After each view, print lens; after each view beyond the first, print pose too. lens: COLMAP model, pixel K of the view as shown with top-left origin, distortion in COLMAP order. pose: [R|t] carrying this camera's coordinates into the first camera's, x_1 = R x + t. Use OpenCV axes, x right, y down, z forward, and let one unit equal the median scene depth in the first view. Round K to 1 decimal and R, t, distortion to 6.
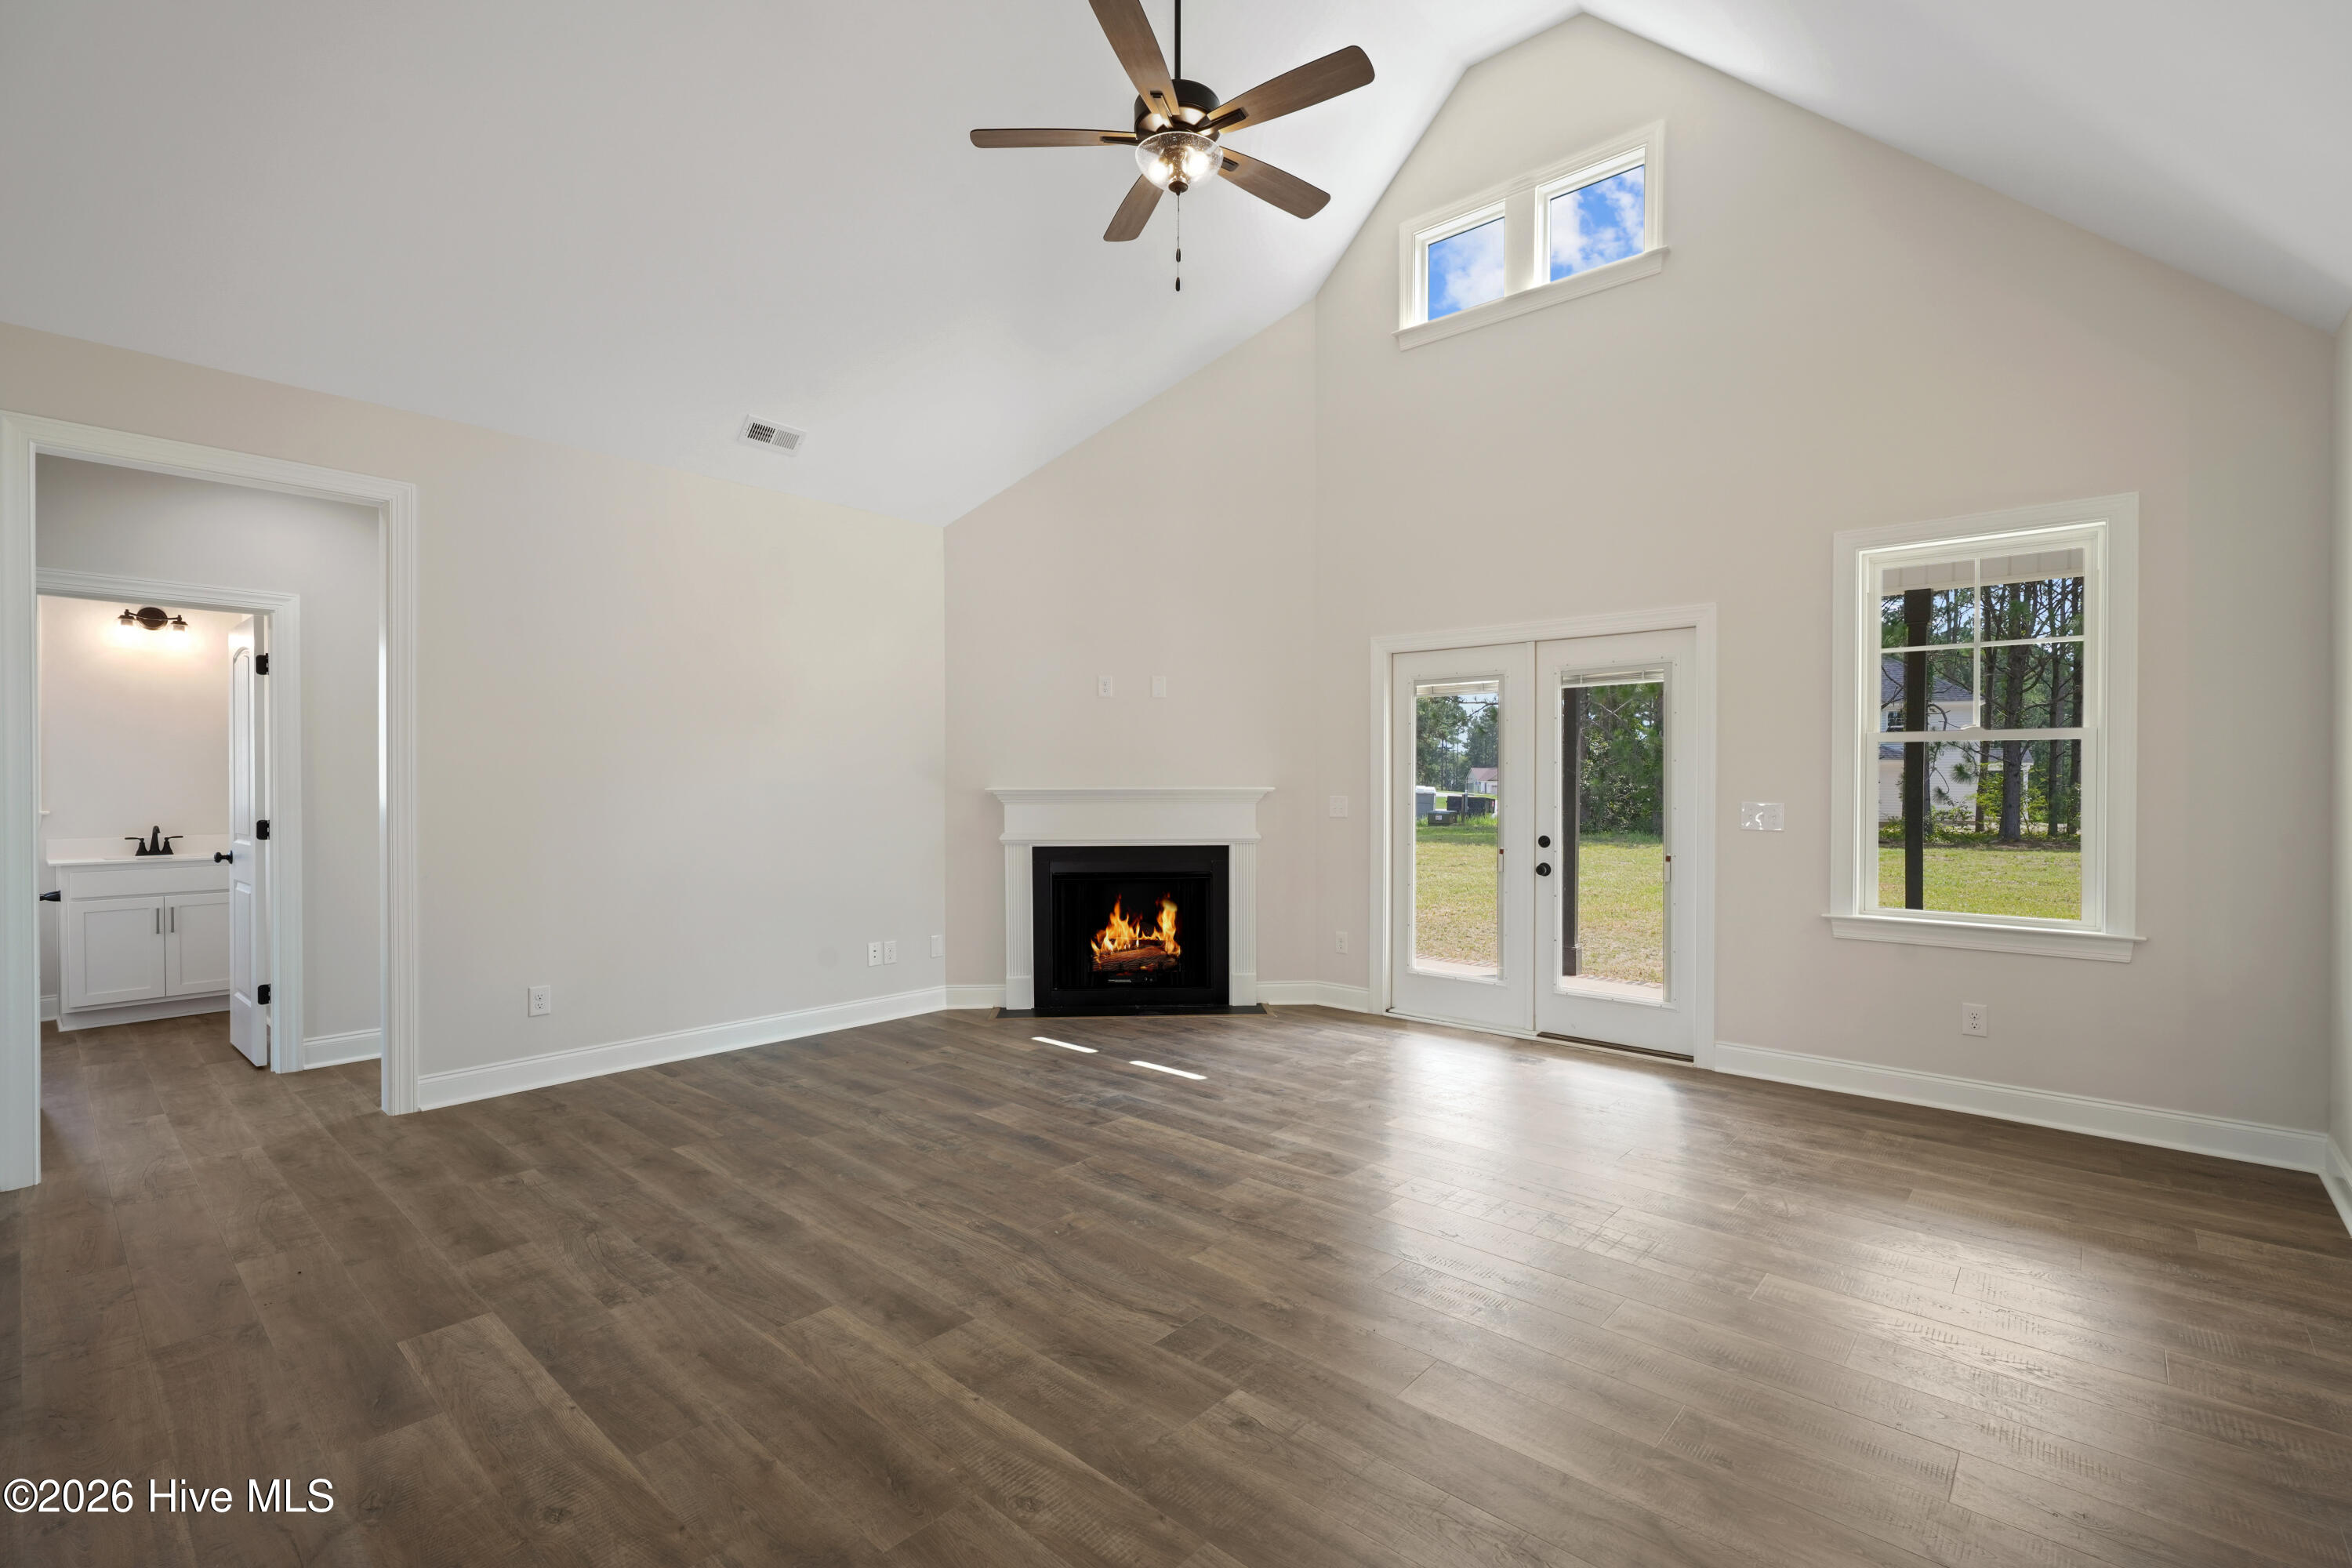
lens RADIAL K [[1044.3, 0, 1177.8], [0, 1044.3, 797.8], [0, 0, 1]] dist [-0.008148, 0.002469]
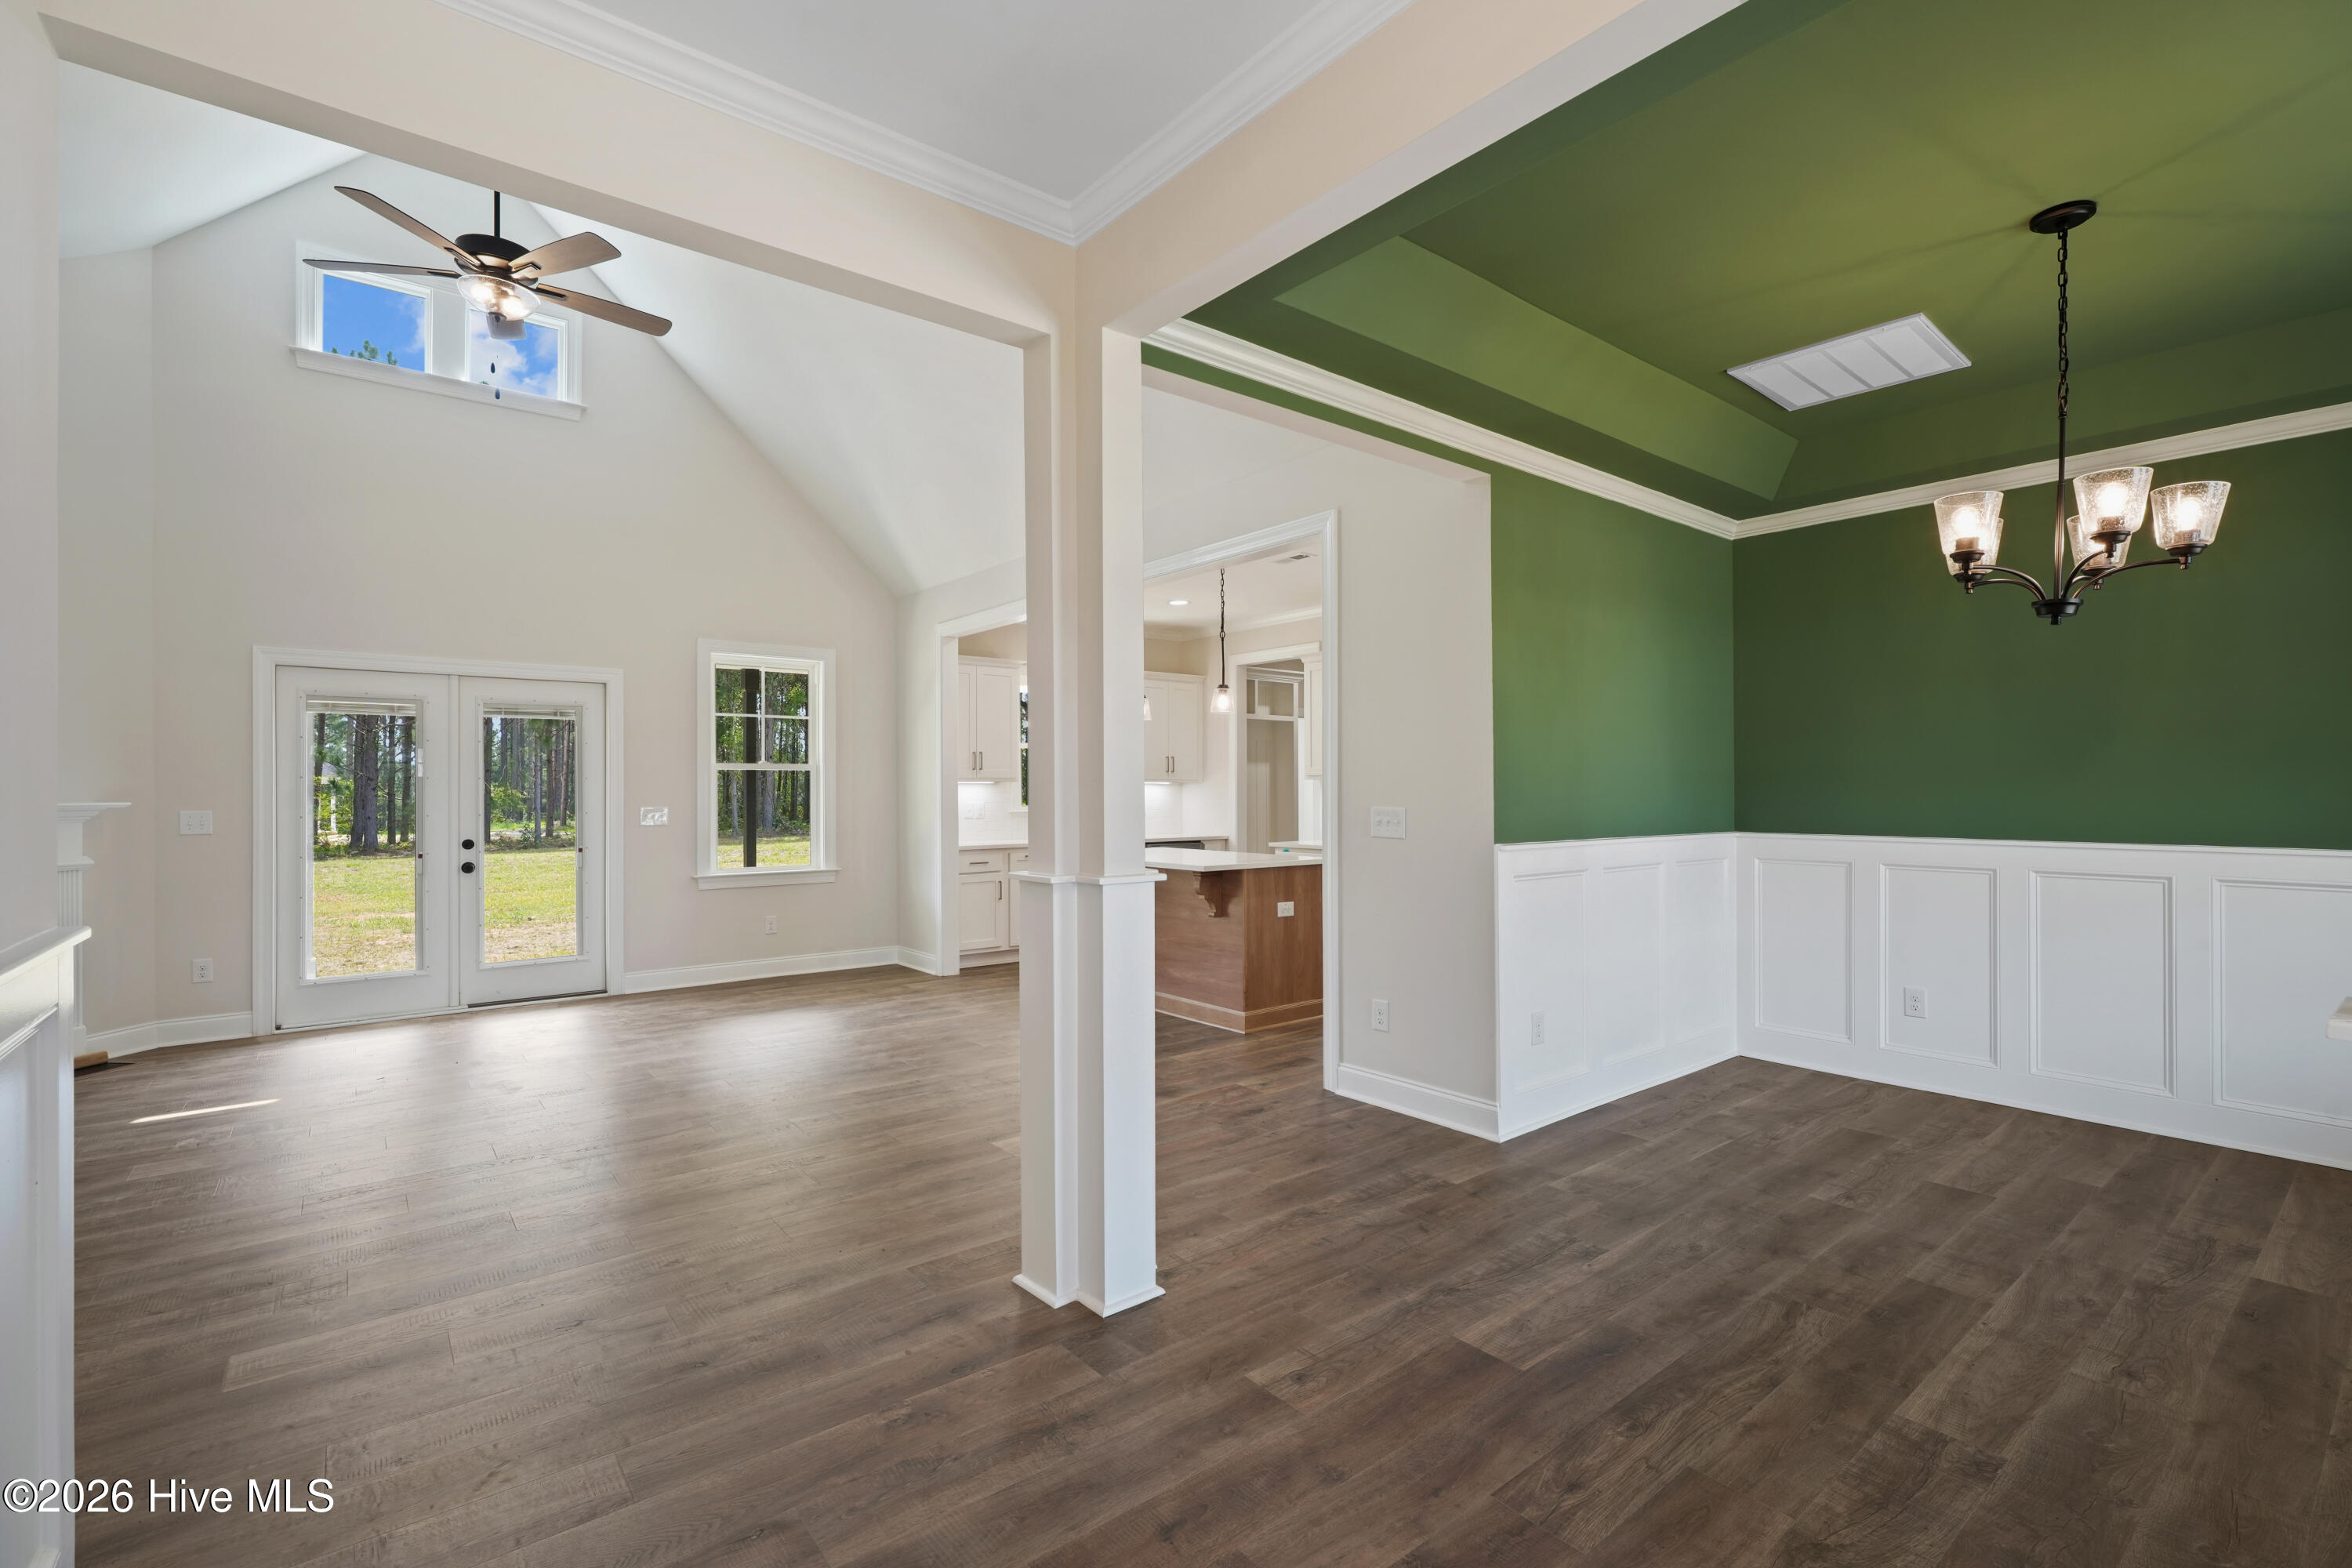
lens RADIAL K [[1044.3, 0, 1201.1], [0, 1044.3, 775.4], [0, 0, 1]] dist [-0.008148, 0.002469]
pose [[0.158688, 0.012612, 0.987248, -0.886755], [0.021668, 0.999633, -0.016253, 0.001092], [-0.987091, 0.023971, 0.158356, -0.017606]]
